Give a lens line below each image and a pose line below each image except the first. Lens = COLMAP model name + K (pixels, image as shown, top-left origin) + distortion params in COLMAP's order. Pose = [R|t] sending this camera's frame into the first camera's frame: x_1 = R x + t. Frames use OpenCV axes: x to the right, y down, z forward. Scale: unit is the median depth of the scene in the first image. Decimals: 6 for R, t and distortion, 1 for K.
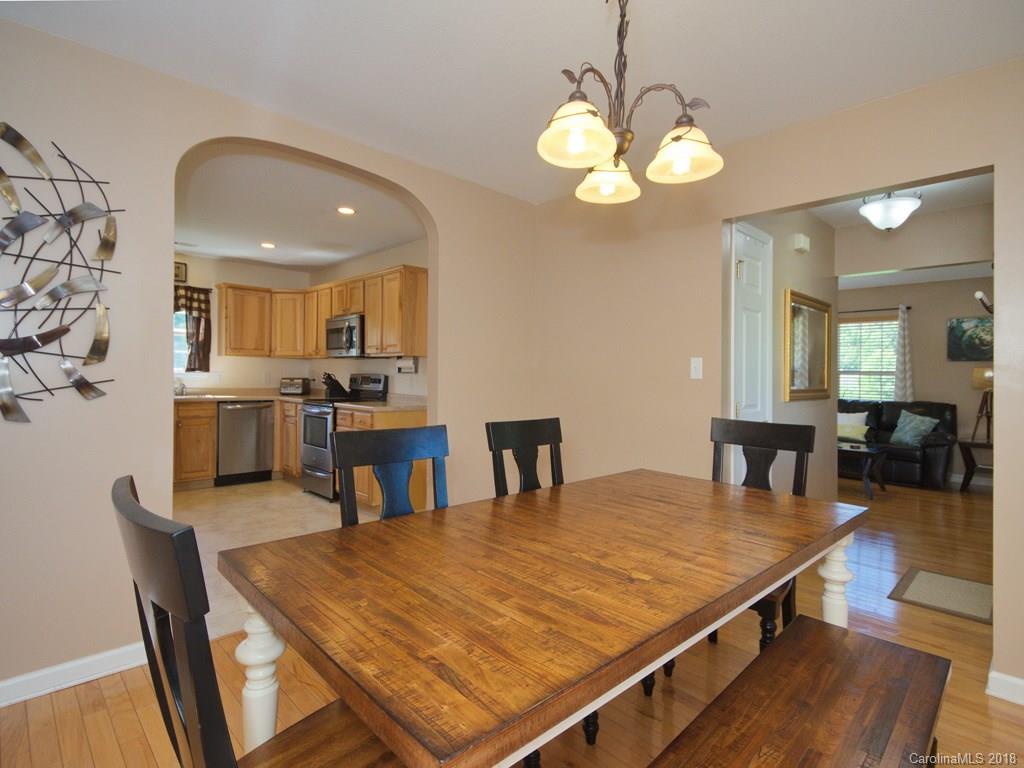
lens RADIAL K [[534.8, 0, 512.0], [0, 534.8, 384.0], [0, 0, 1]] dist [0.000780, 0.000044]
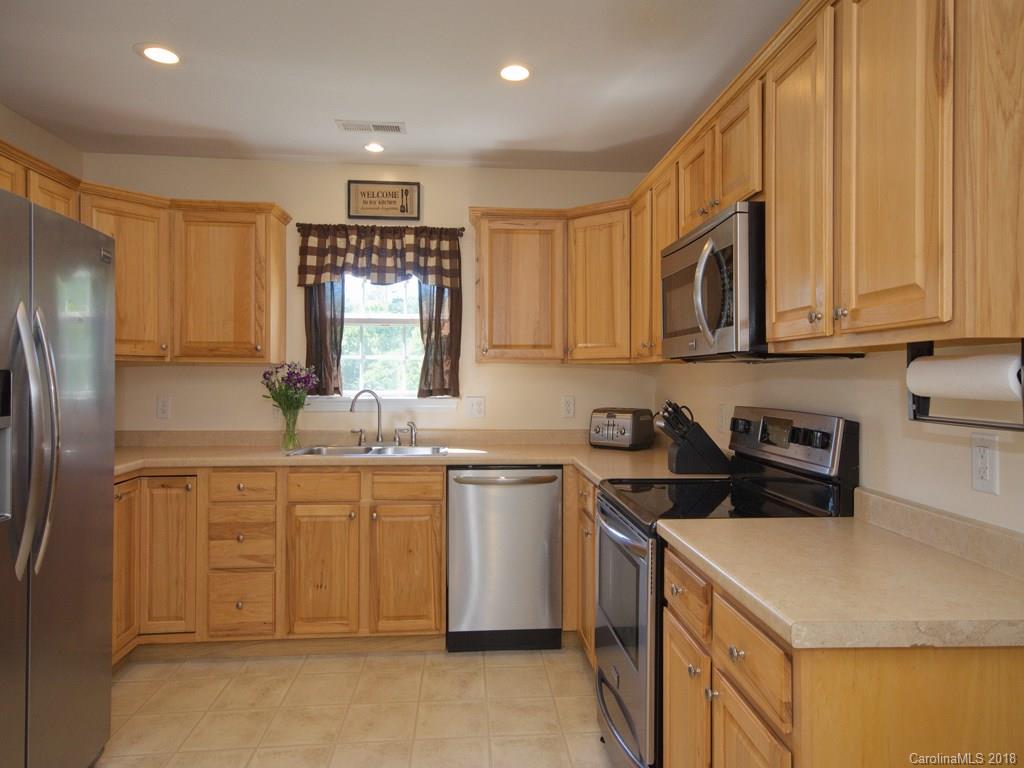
lens RADIAL K [[762.4, 0, 512.0], [0, 762.4, 384.0], [0, 0, 1]] dist [0.003497, -0.000184]
pose [[0.809177, -0.011640, -0.587450, -0.119977], [0.000506, 0.999817, -0.019113, -0.022085], [0.587565, 0.015169, 0.809035, 0.479266]]
